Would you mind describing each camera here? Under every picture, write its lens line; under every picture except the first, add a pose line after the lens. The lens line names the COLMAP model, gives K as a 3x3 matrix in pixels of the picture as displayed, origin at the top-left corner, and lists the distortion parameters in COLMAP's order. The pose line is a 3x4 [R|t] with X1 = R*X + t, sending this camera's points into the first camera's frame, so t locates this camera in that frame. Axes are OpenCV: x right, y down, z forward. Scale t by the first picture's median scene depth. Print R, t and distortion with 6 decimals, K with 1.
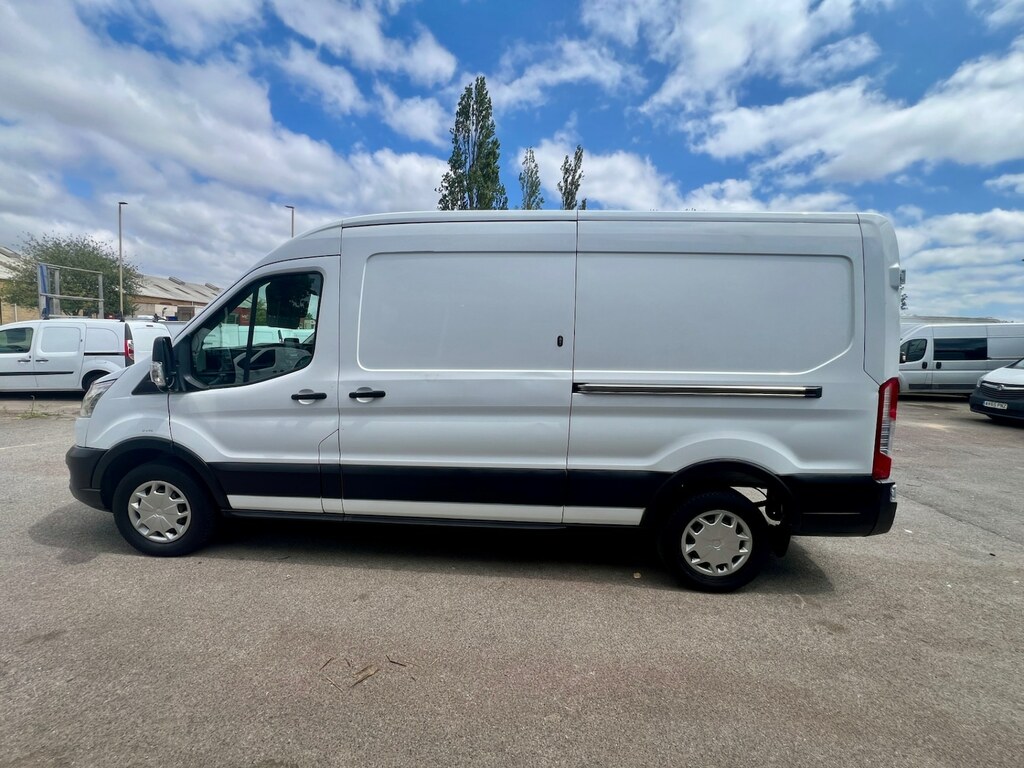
lens RADIAL K [[405.3, 0, 522.7], [0, 405.3, 379.2], [0, 0, 1]] dist [-0.006774, 0.000744]
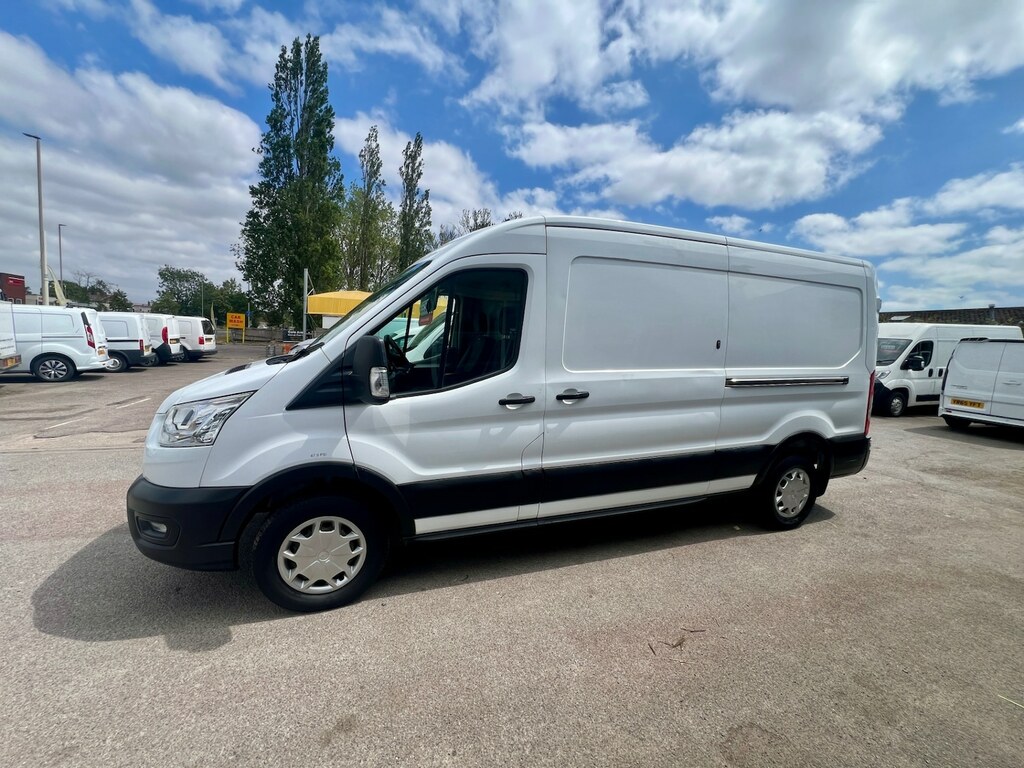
lens RADIAL K [[405.3, 0, 520.1], [0, 405.3, 388.2], [0, 0, 1]] dist [-0.006774, 0.000744]
pose [[0.914312, -0.036276, 0.403384, -0.855277], [0.019898, 0.998801, 0.044721, -0.026983], [-0.404522, -0.032863, 0.913937, 0.127074]]
